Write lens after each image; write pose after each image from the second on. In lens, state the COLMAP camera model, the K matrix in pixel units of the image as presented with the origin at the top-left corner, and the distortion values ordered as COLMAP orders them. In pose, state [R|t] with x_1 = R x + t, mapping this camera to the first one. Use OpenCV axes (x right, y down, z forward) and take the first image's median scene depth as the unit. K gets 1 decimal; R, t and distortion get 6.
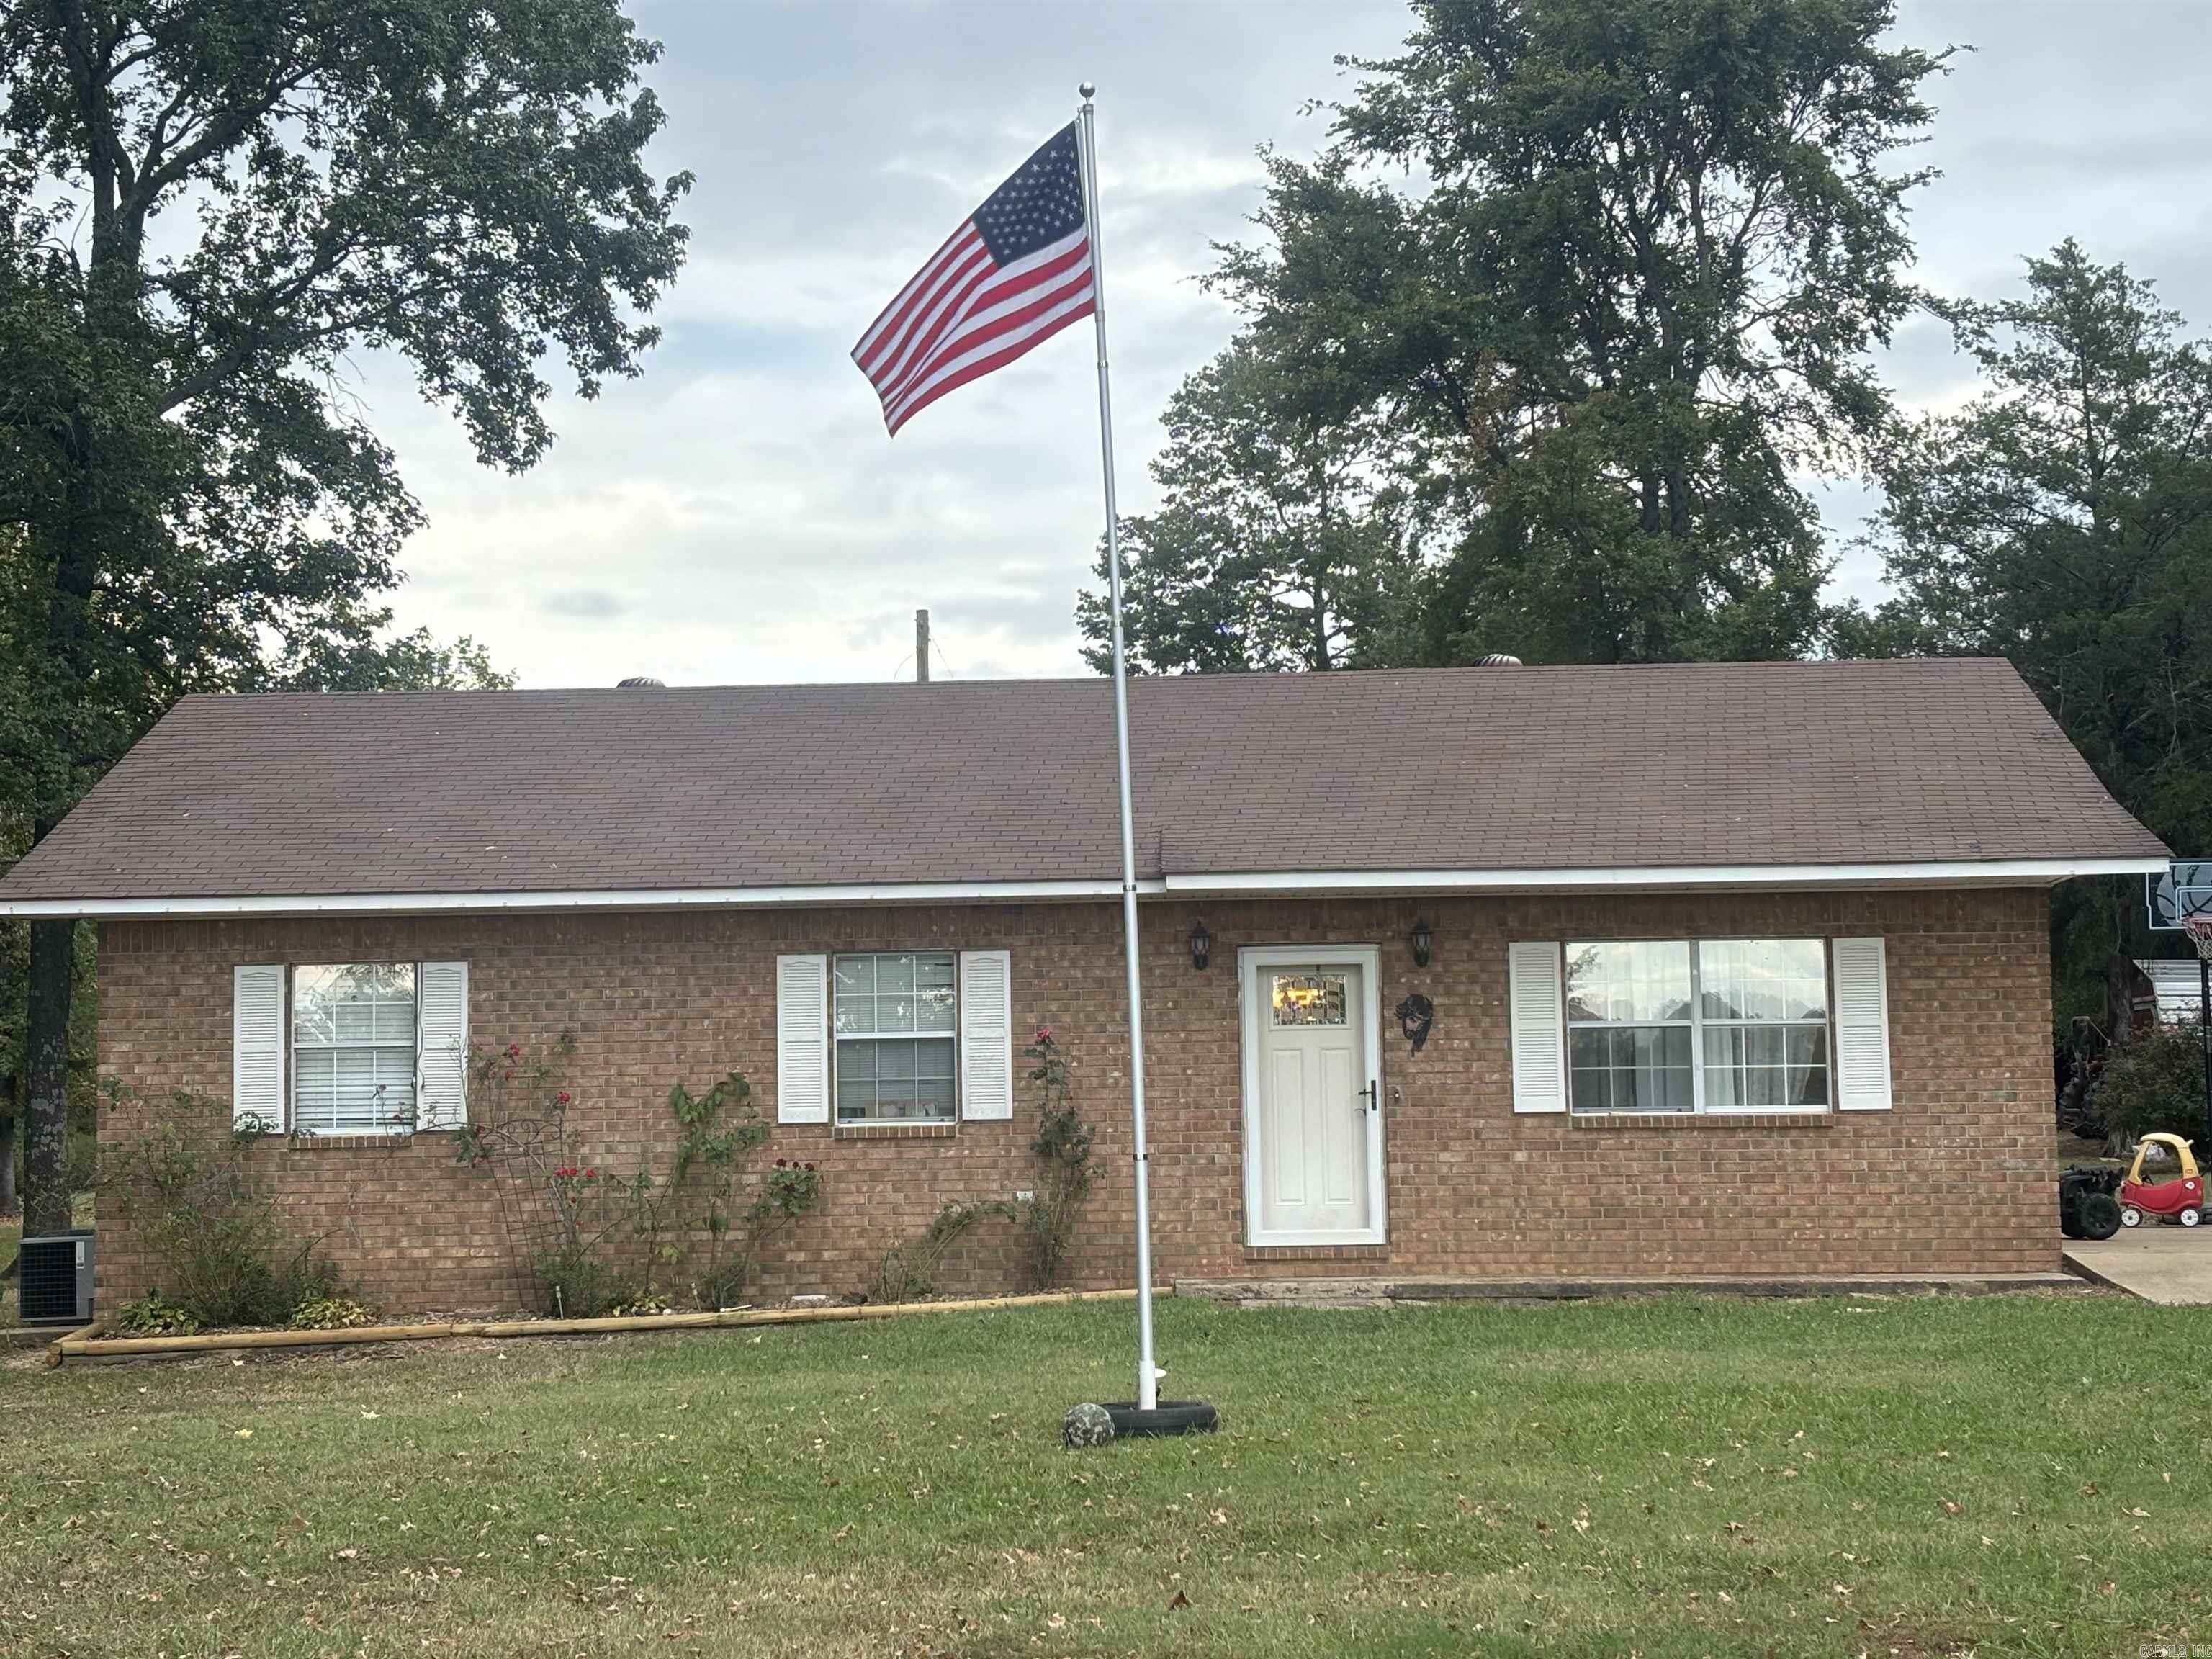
lens RADIAL K [[3443.0, 0, 1106.0], [0, 3443.0, 829.5], [0, 0, 1]] dist [-0.018459, 0.977506]
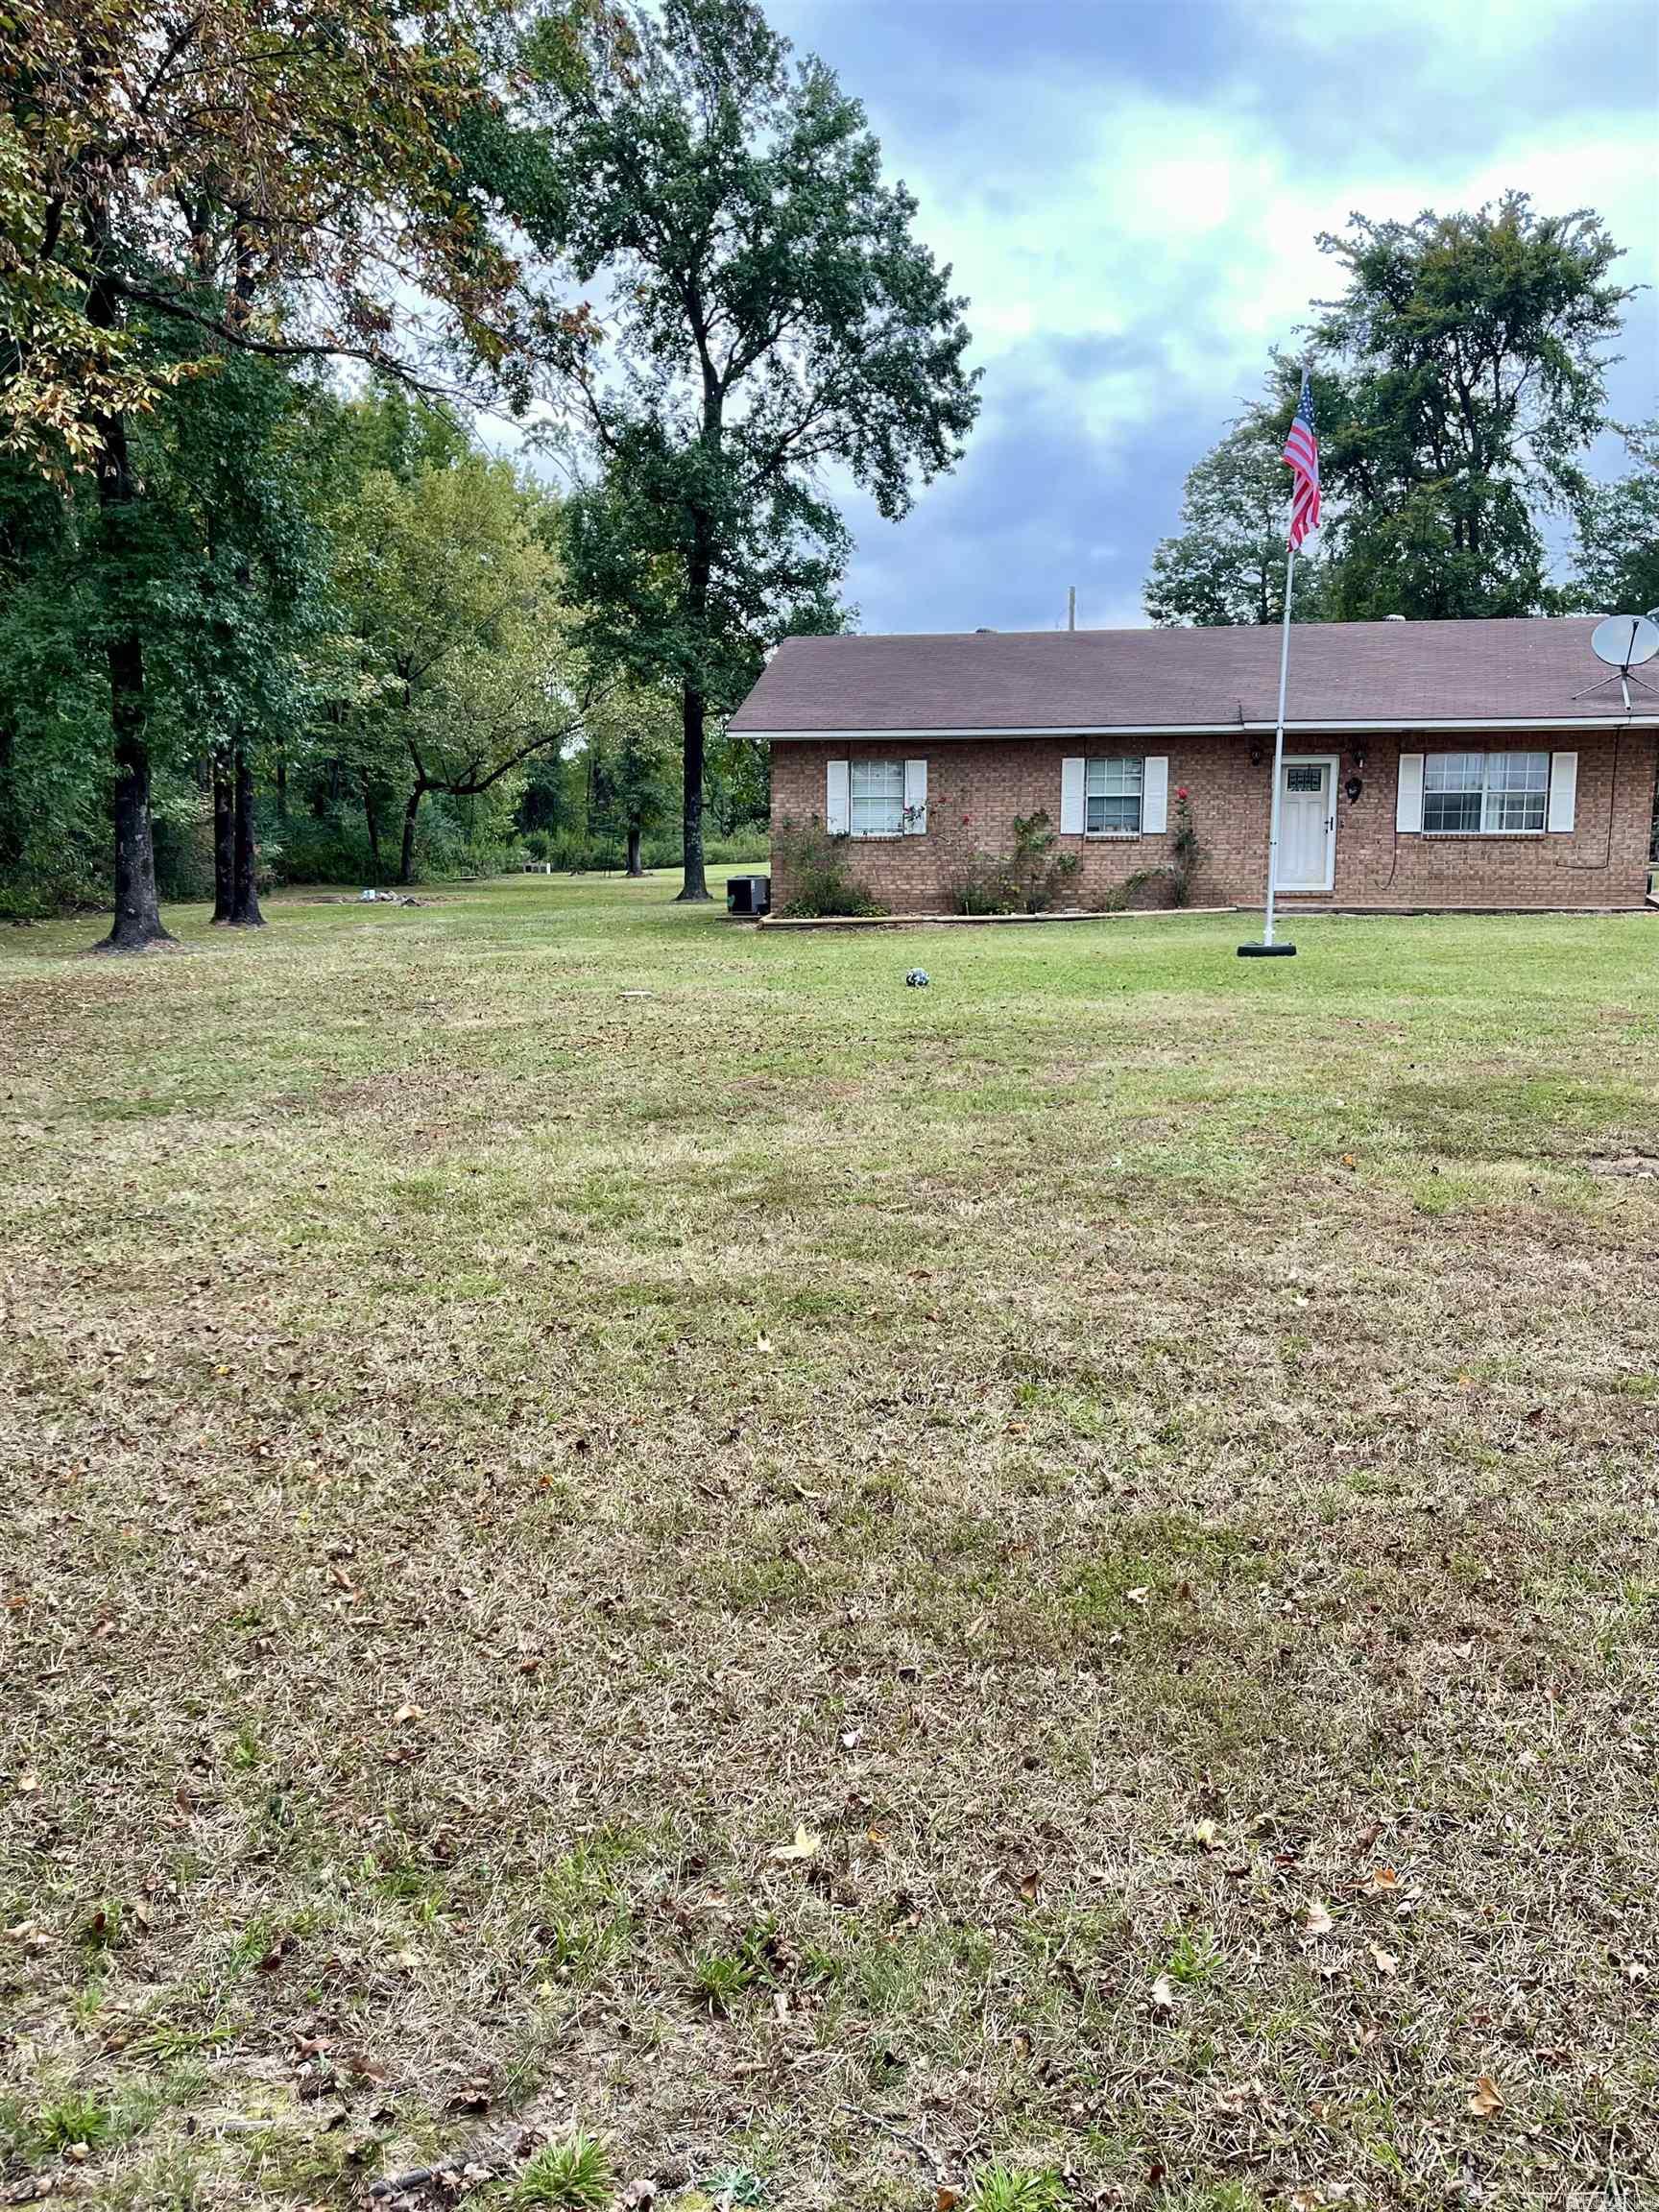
lens RADIAL K [[1805.8, 0, 829.5], [0, 1805.8, 1106.0], [0, 0, 1]] dist [0.032911, 0.001805]
pose [[0.992021, 0.032363, -0.121844, -0.066592], [-0.004376, 0.974748, 0.223266, -0.003791], [0.125993, -0.220952, 0.967112, -0.153654]]
